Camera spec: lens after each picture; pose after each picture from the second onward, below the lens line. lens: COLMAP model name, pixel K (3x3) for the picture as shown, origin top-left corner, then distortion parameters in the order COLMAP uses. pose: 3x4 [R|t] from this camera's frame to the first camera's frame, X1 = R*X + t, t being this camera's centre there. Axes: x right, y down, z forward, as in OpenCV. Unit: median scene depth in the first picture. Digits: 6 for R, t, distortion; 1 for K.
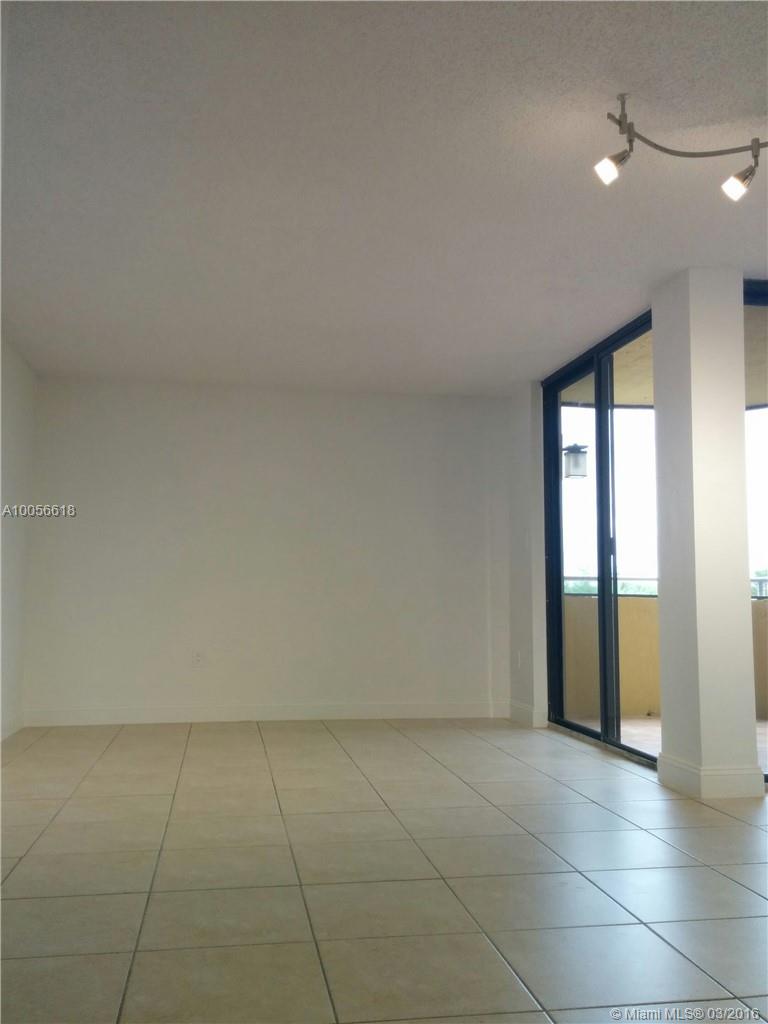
lens RADIAL K [[887.3, 0, 384.0], [0, 887.3, 512.0], [0, 0, 1]] dist [0.079102, -0.093161]
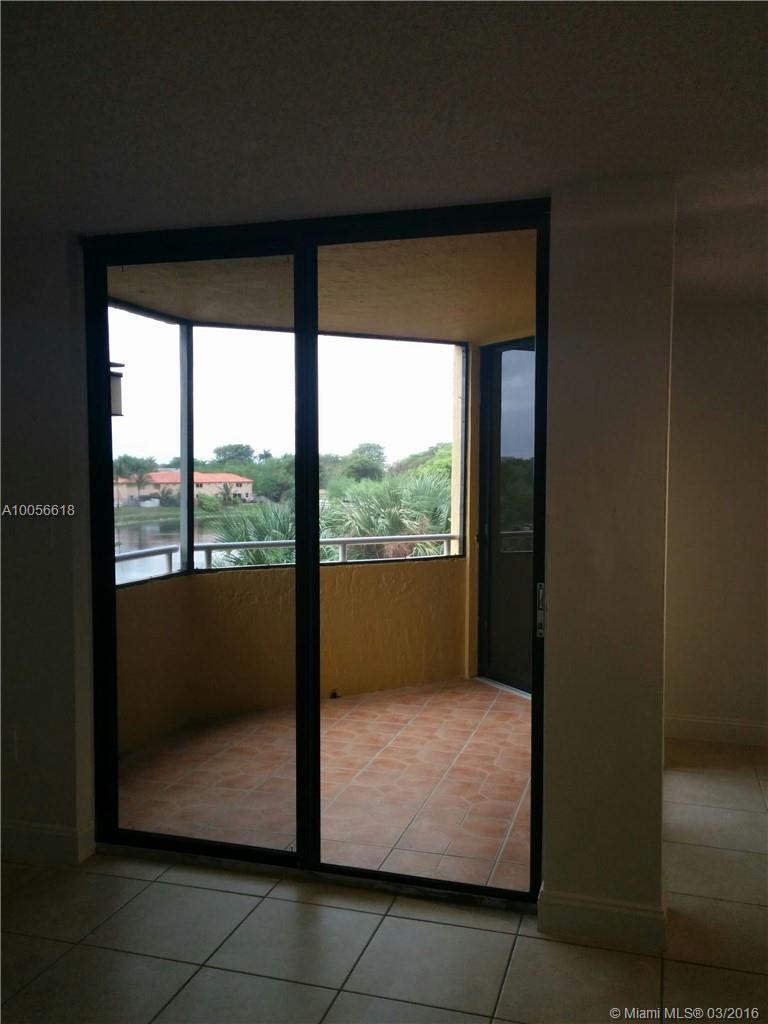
lens RADIAL K [[887.3, 0, 384.0], [0, 887.3, 512.0], [0, 0, 1]] dist [0.079102, -0.093161]
pose [[0.448235, -0.048979, 0.892573, -0.273220], [-0.085585, 0.991560, 0.097390, -0.058545], [-0.889809, -0.120044, 0.440260, 0.673267]]
